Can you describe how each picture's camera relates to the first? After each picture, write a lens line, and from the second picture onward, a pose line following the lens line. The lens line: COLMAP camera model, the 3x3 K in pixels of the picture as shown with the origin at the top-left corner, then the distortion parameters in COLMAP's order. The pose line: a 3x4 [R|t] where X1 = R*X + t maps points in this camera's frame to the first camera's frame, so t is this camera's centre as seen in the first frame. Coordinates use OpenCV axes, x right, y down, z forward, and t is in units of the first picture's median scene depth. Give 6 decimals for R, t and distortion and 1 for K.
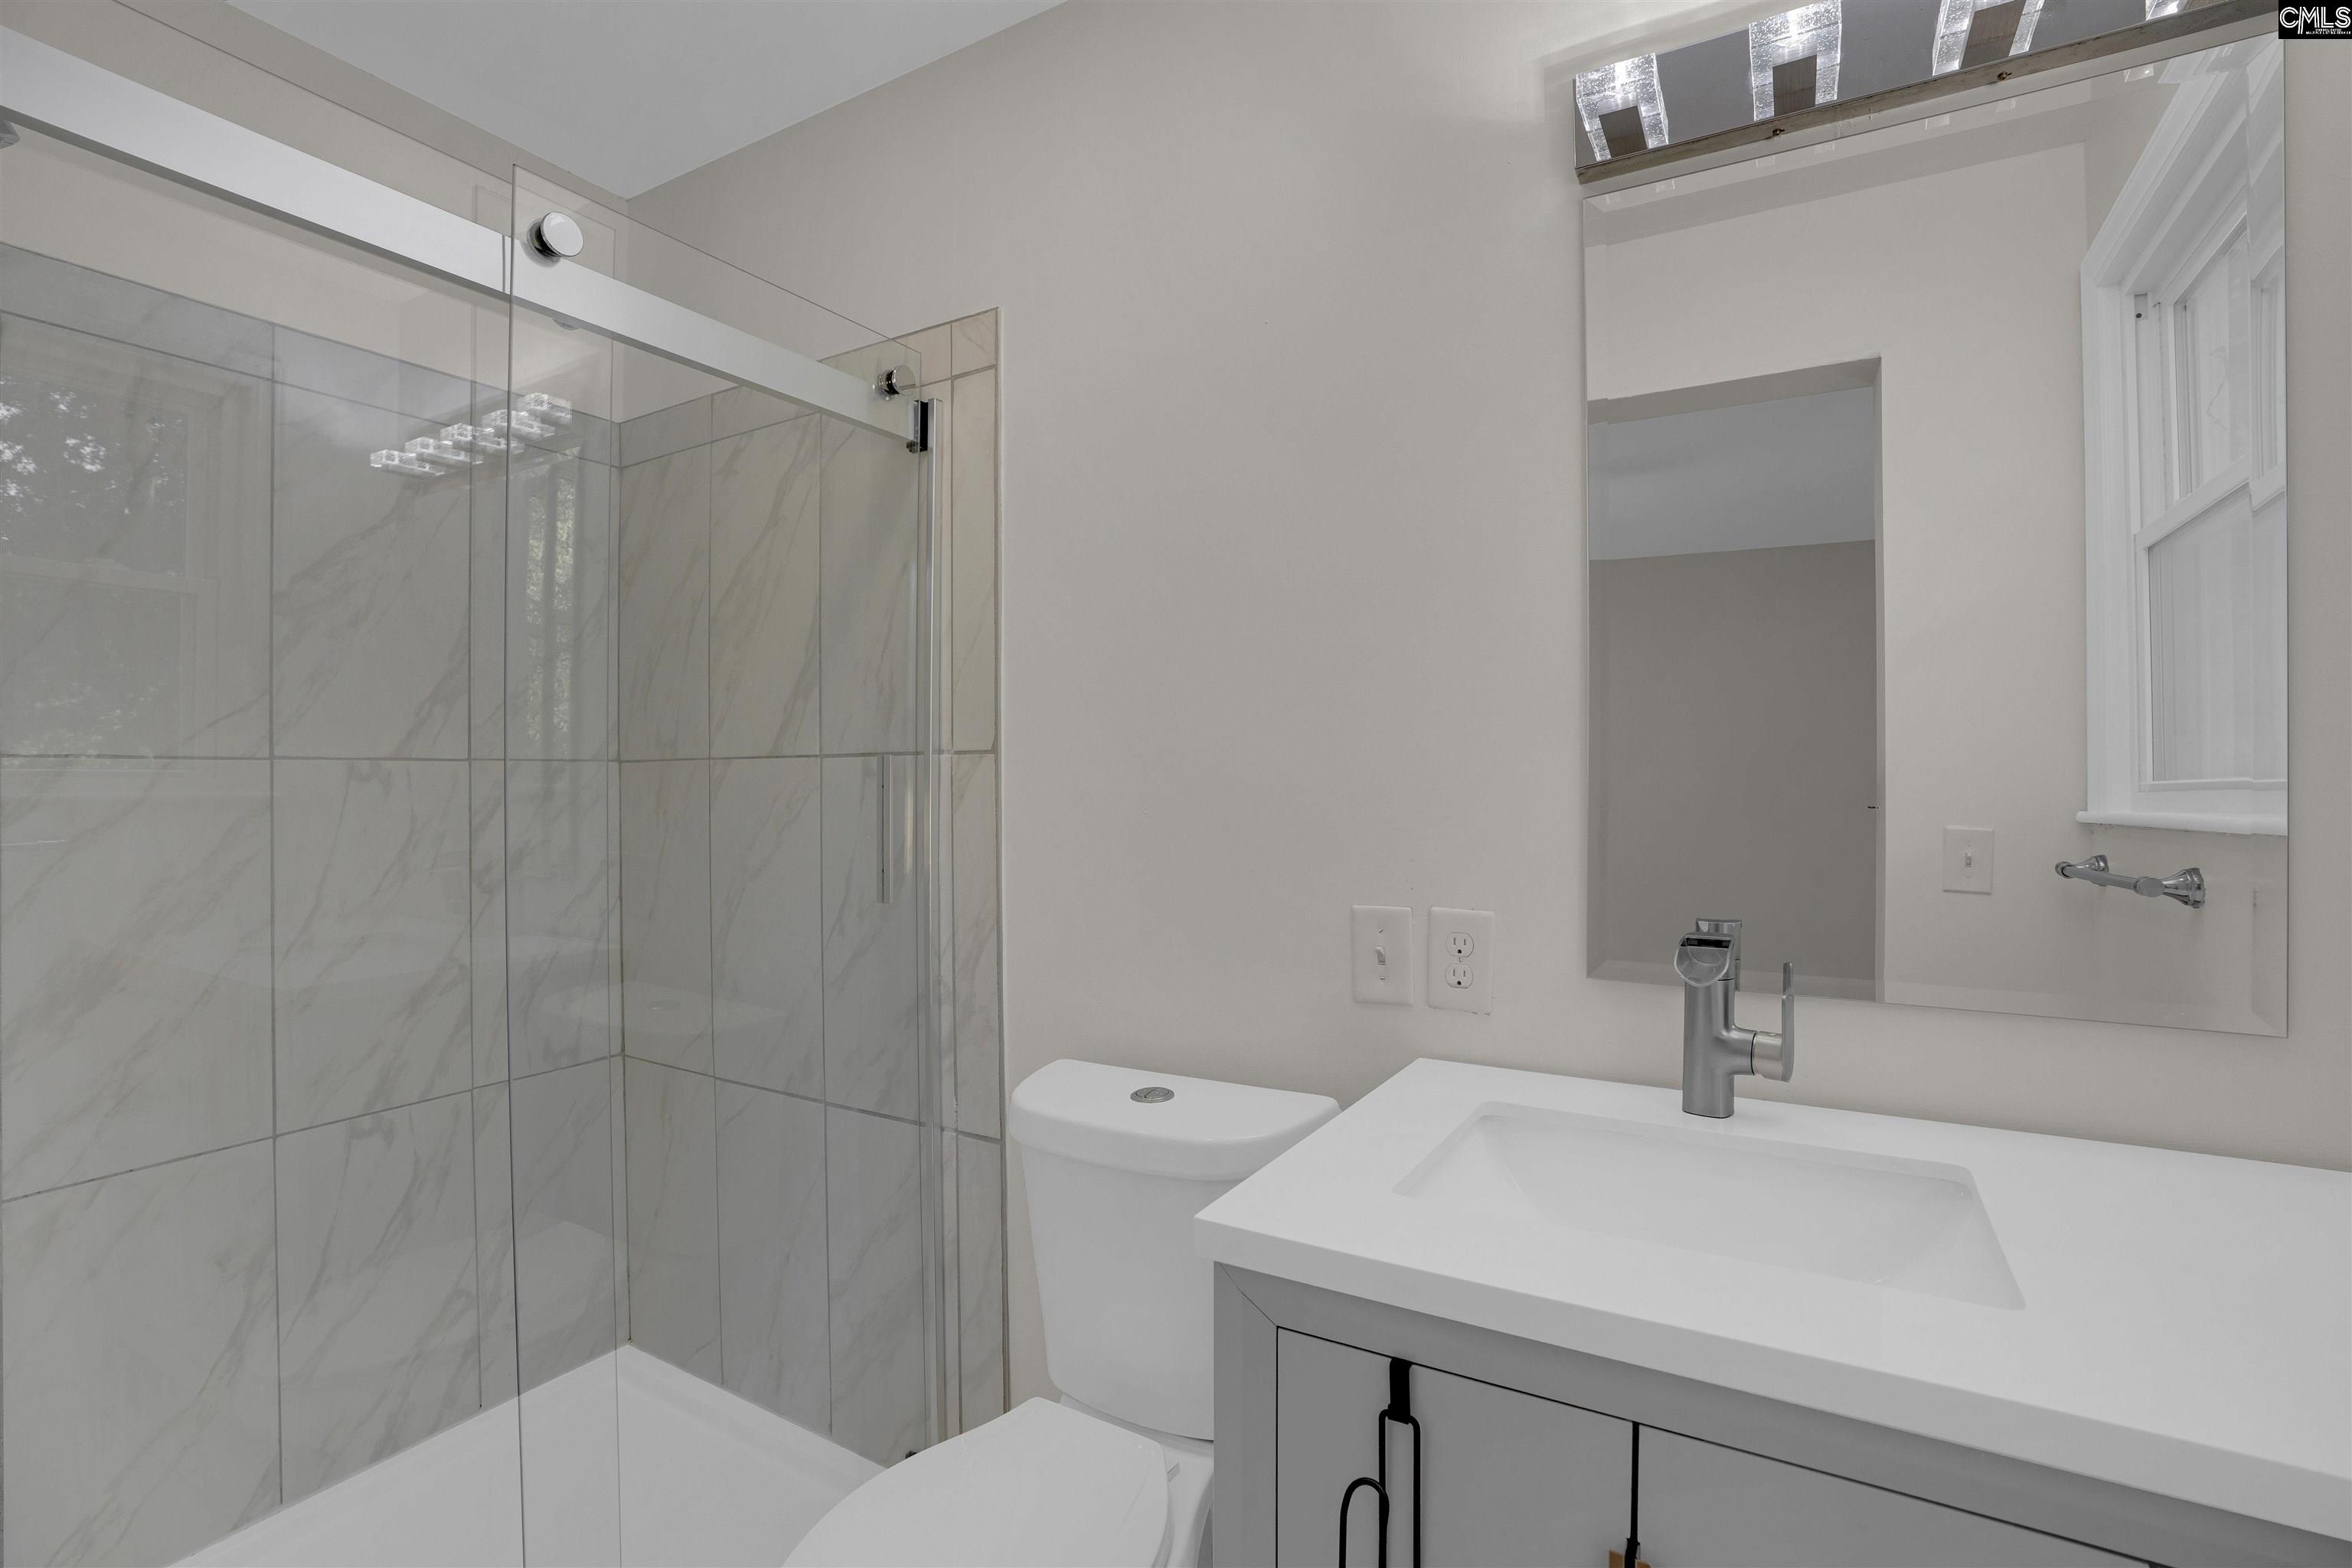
lens RADIAL K [[1080.4, 0, 1182.6], [0, 1080.4, 783.0], [0, 0, 1]] dist [-0.044889, 0.013032]
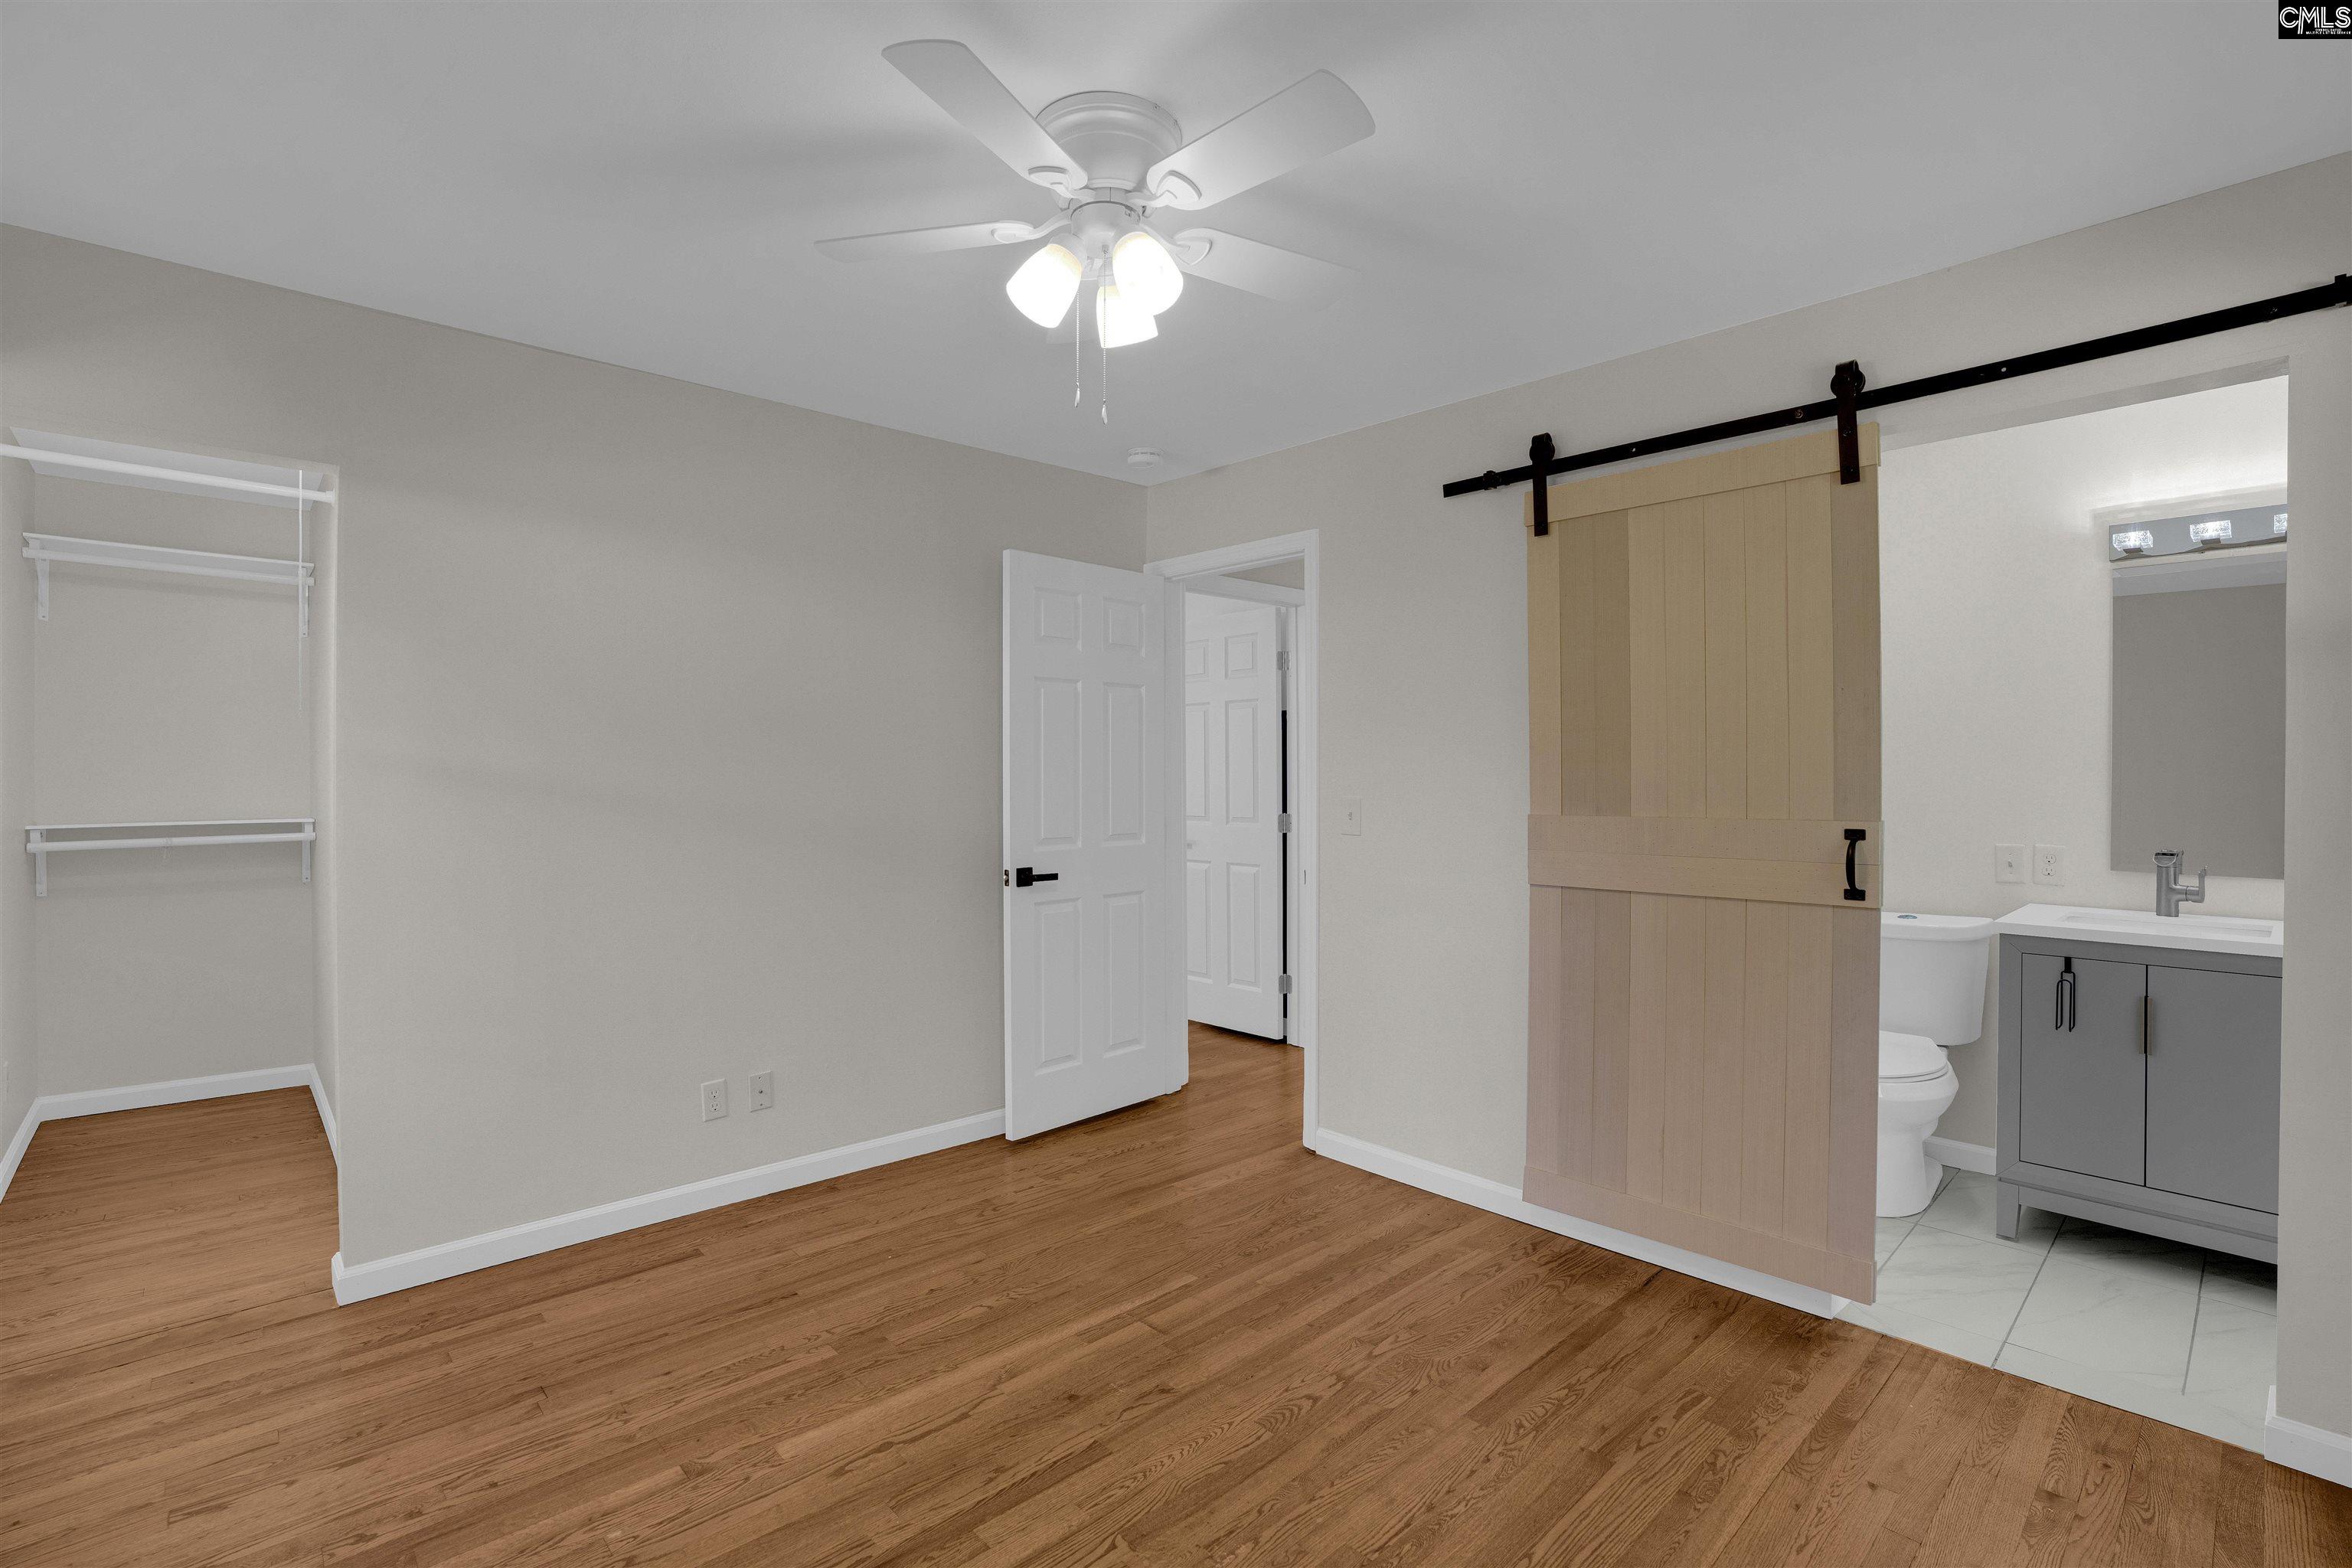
lens RADIAL K [[1080.4, 0, 1200.0], [0, 1080.4, 771.4], [0, 0, 1]] dist [-0.044889, 0.013032]
pose [[0.959360, 0.003216, -0.282168, -1.137072], [-0.003308, 0.999995, 0.000150, -0.055975], [0.282167, 0.000789, 0.959365, -2.296367]]
